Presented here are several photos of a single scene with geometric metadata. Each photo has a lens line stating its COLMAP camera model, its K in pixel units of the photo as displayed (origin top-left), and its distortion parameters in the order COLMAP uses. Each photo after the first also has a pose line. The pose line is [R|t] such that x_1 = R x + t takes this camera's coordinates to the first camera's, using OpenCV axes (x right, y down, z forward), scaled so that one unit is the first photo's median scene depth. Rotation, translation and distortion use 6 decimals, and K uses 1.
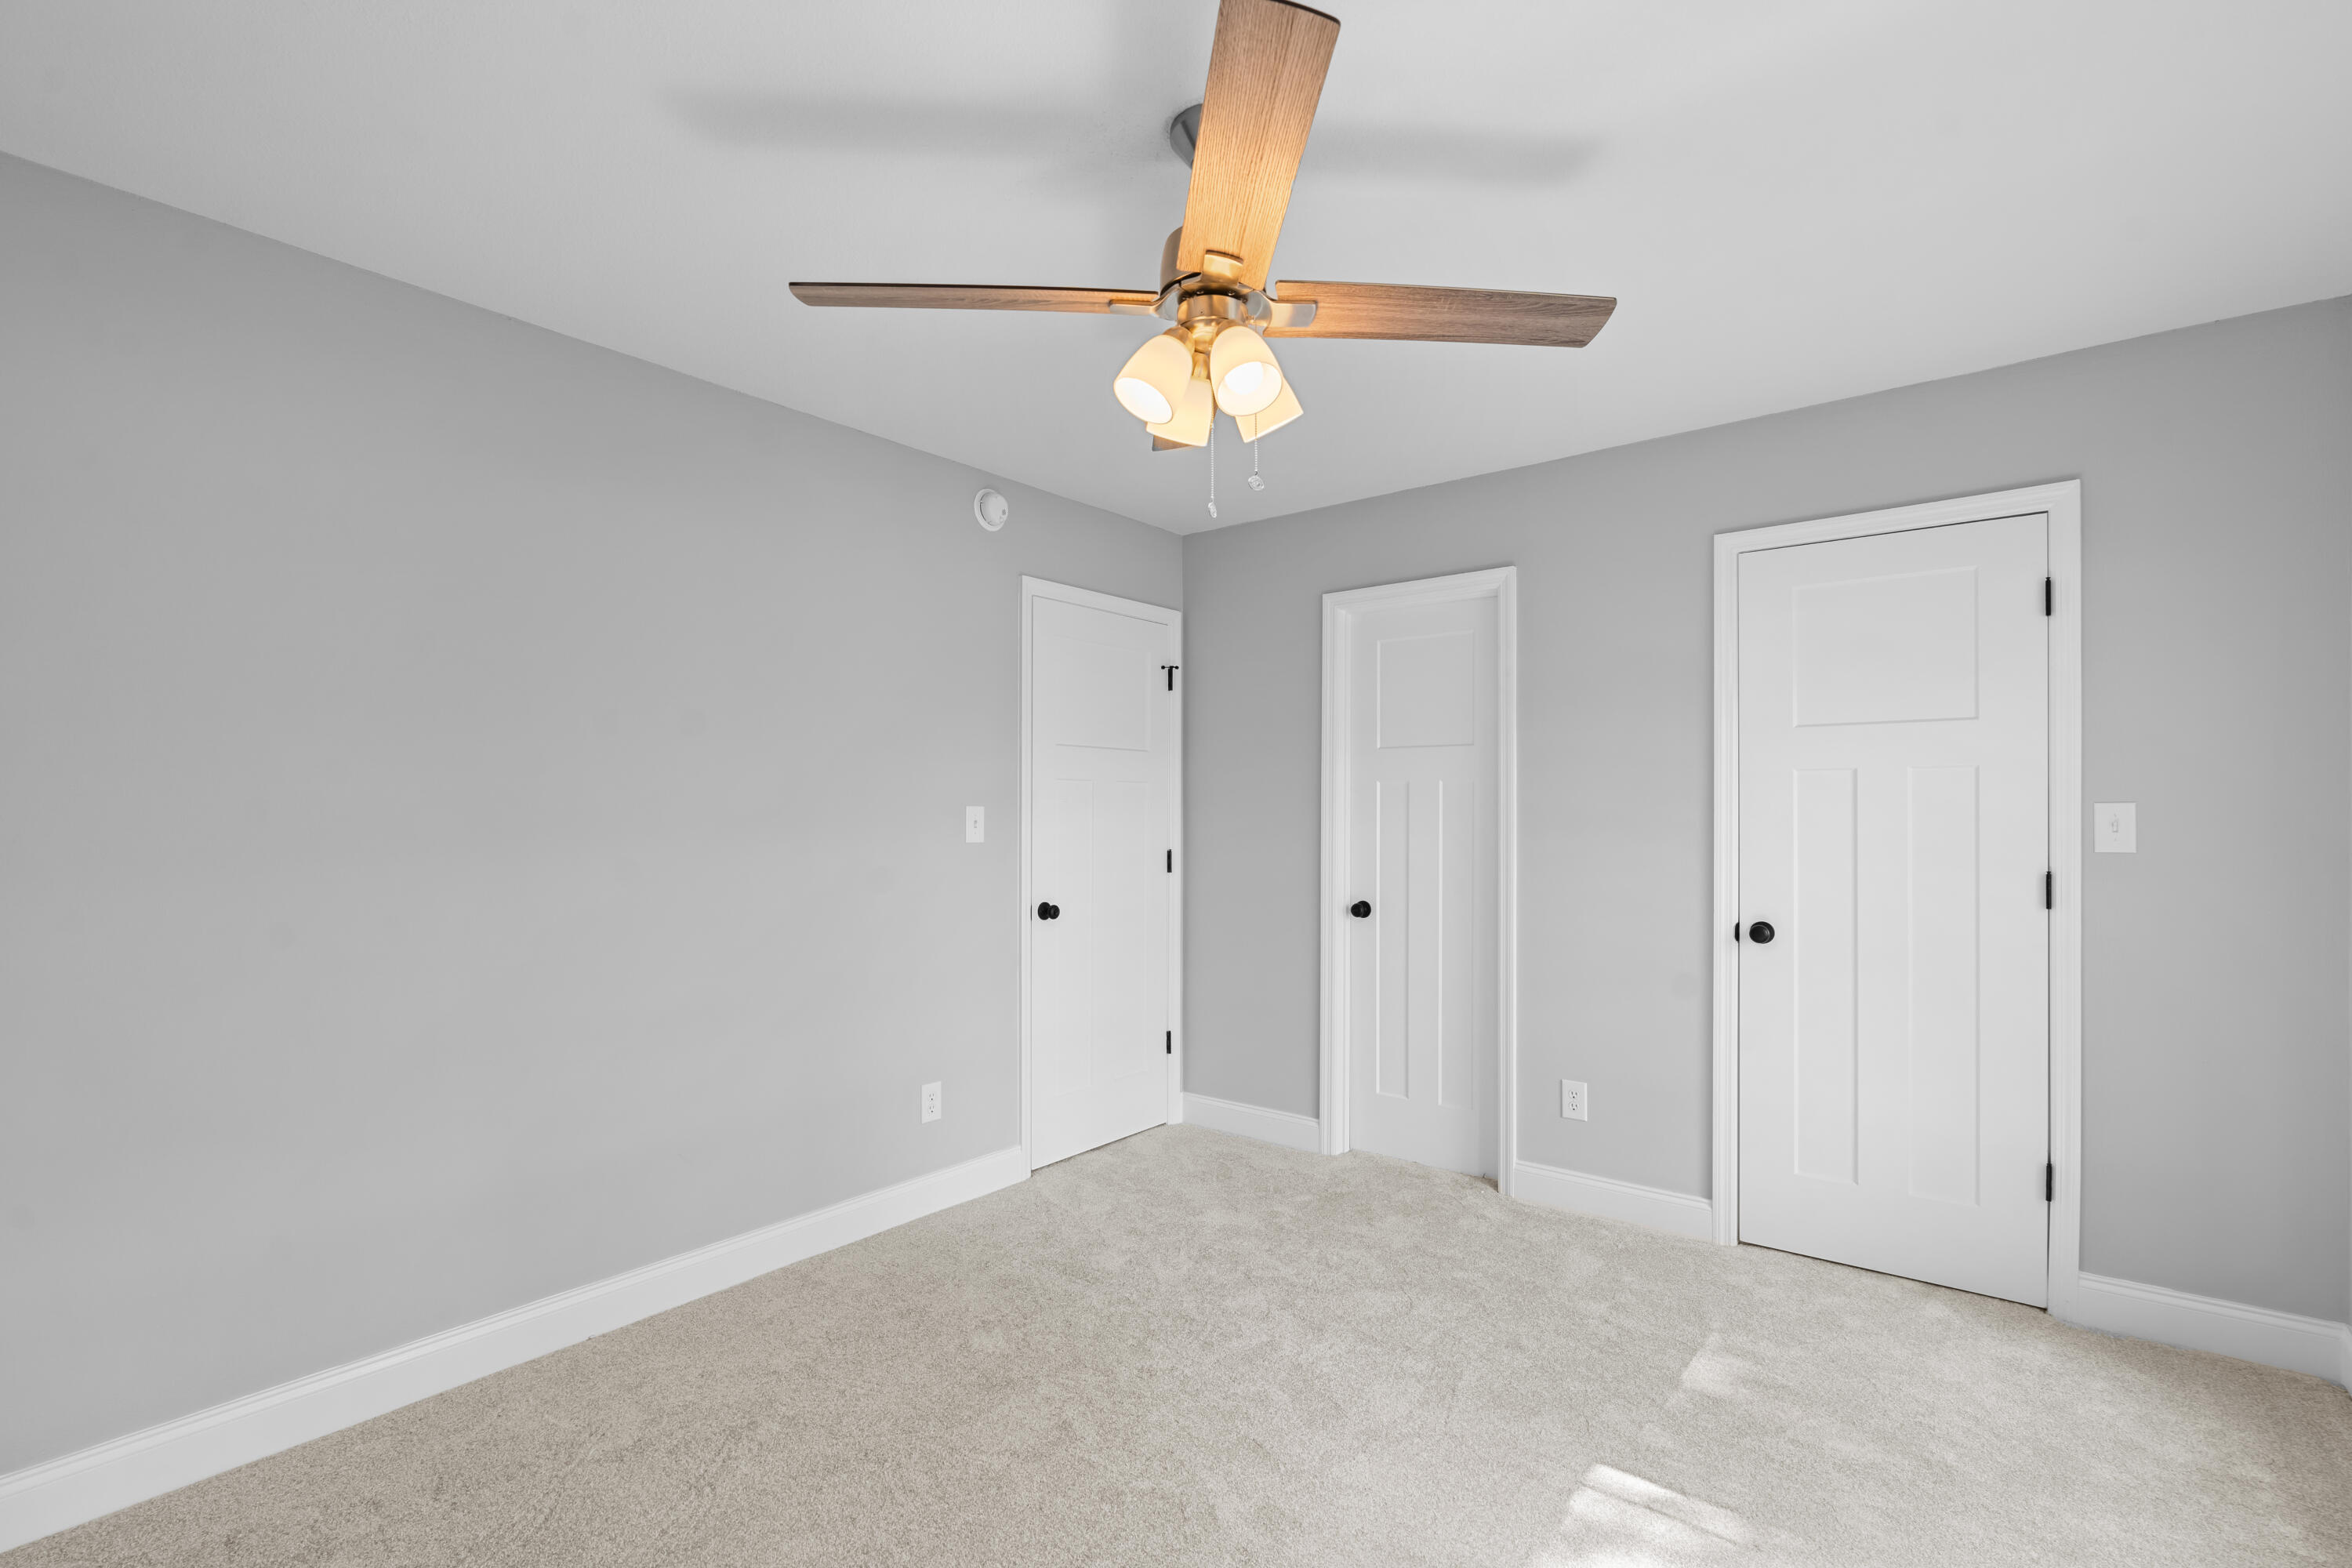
lens RADIAL K [[1075.2, 0, 1179.0], [0, 1075.2, 804.2], [0, 0, 1]] dist [-0.000238, 0.001839]
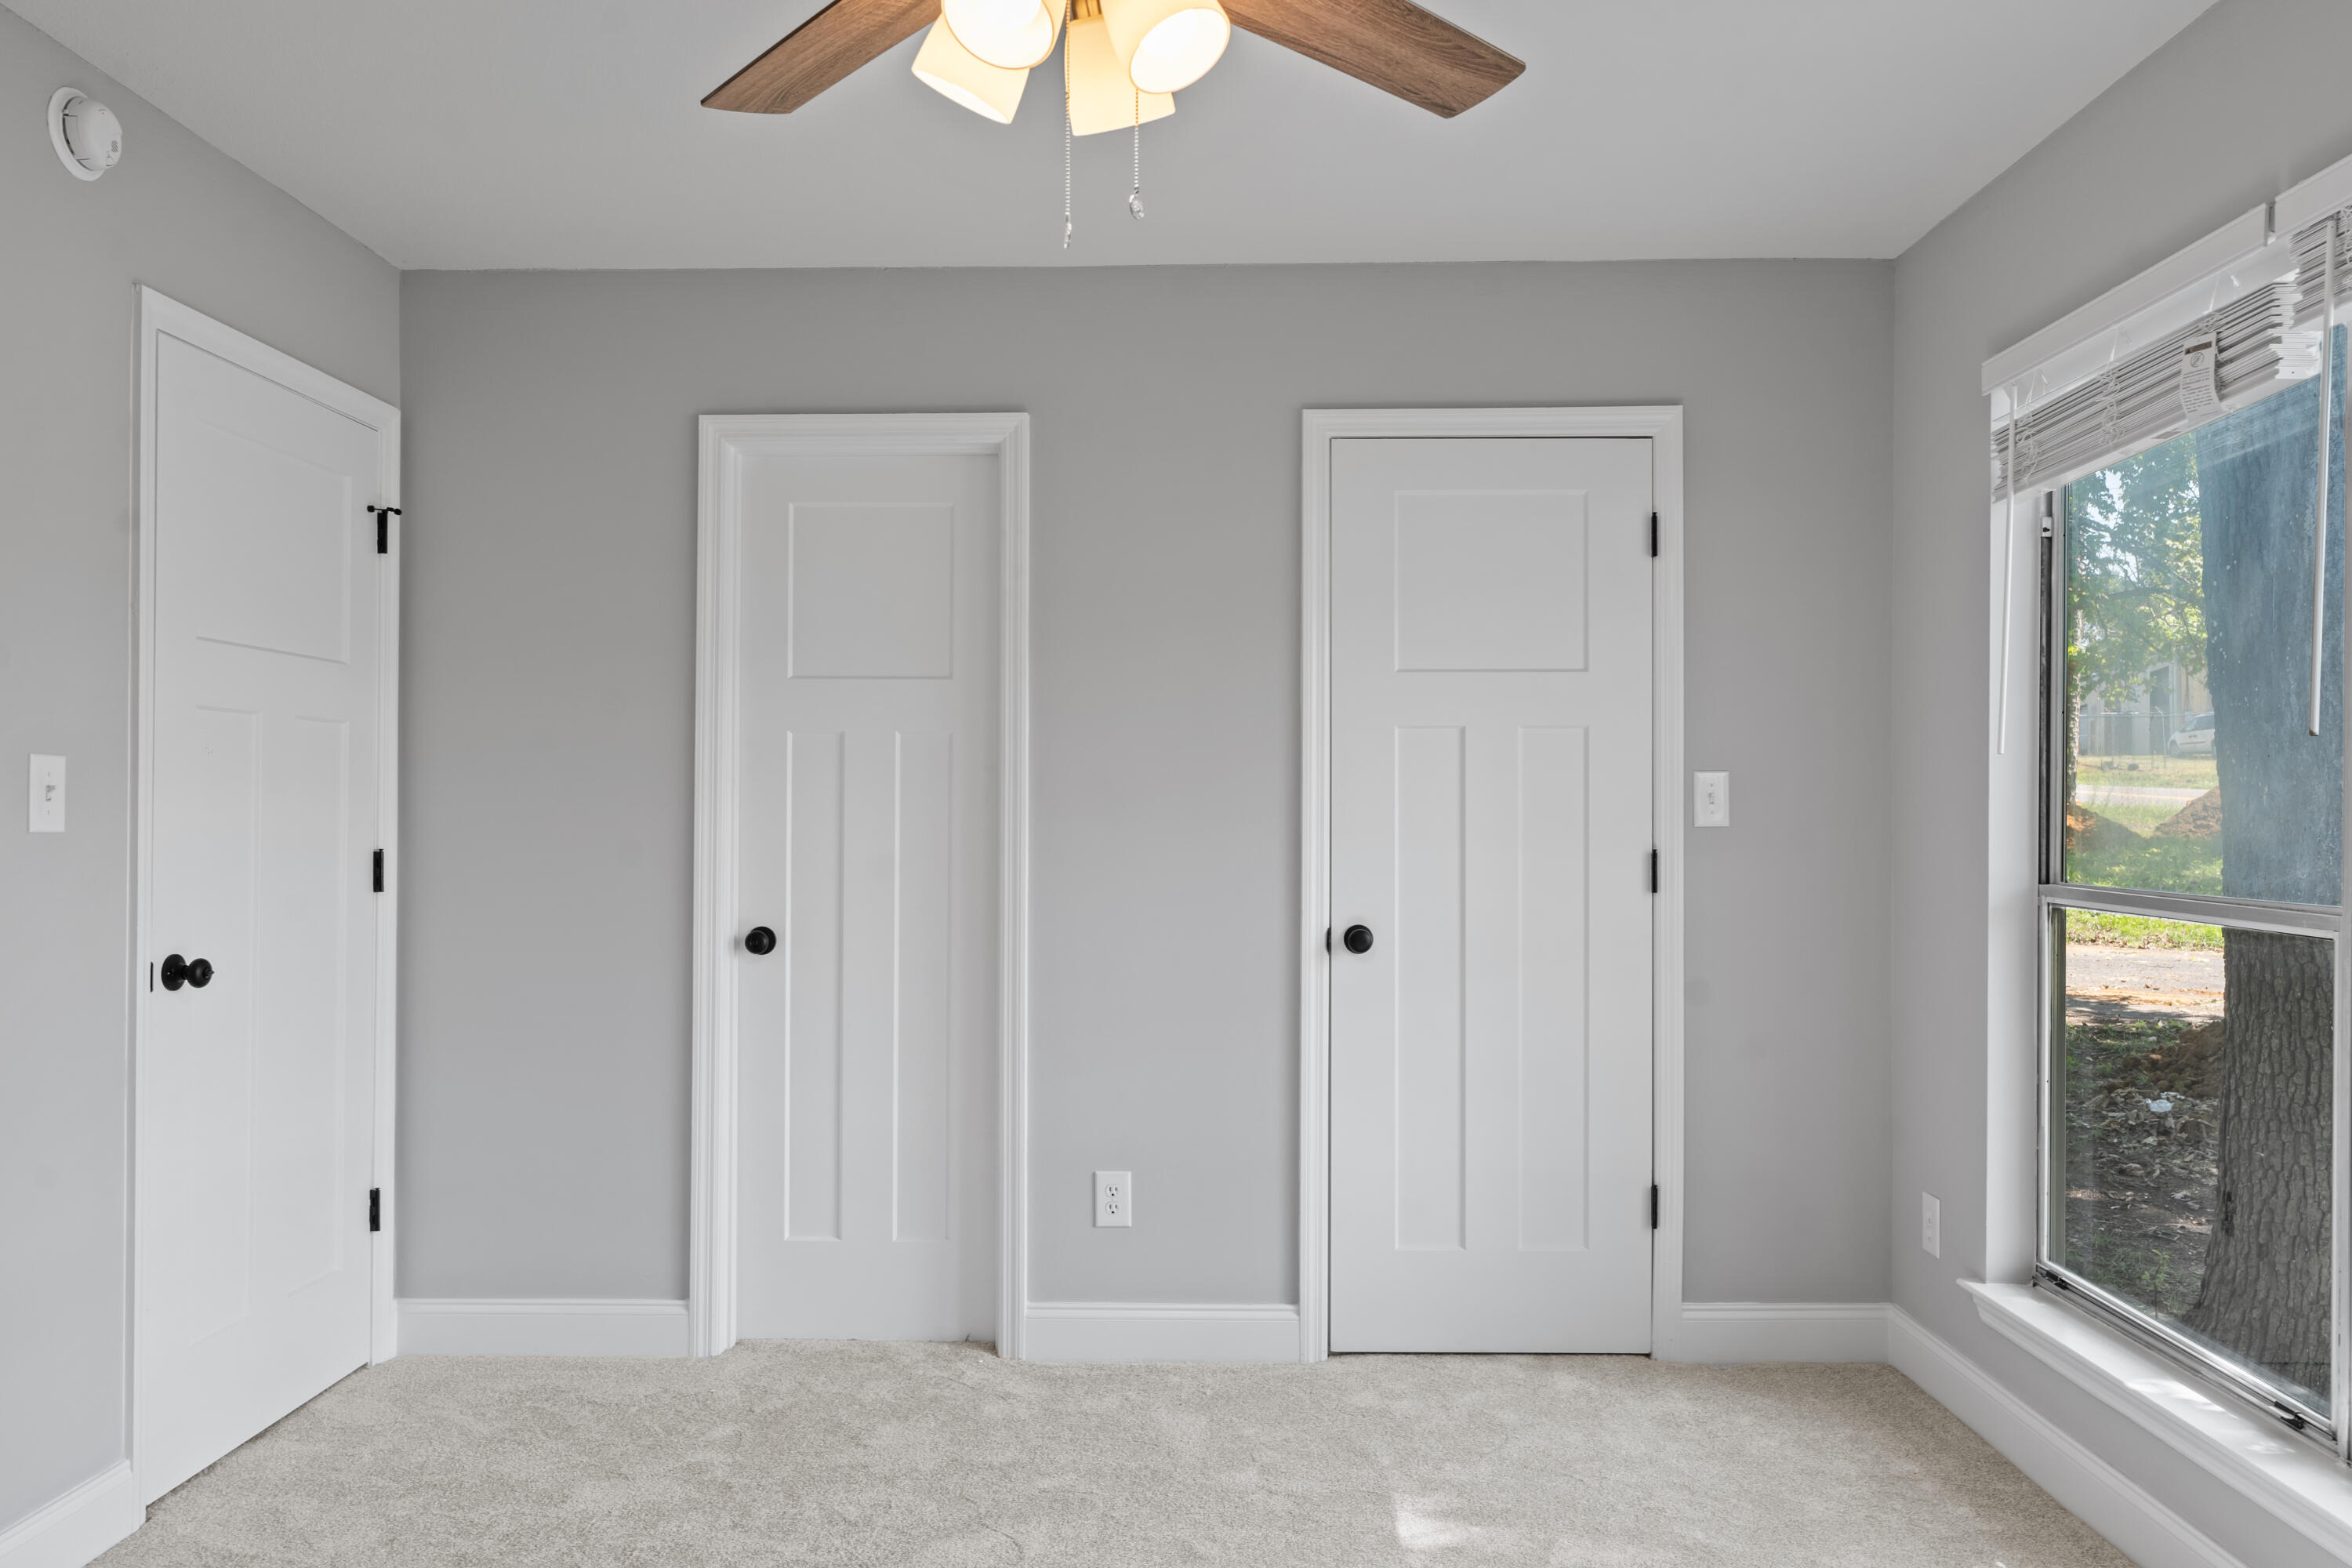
lens RADIAL K [[1673.1, 0, 1176.0], [0, 1673.1, 784.0], [0, 0, 1]] dist [0.005832, 0.004817]
pose [[0.796669, 0.010869, 0.604318, -0.249549], [-0.006017, 0.999931, -0.010052, 0.019904], [-0.604386, 0.004371, 0.796680, 0.119968]]
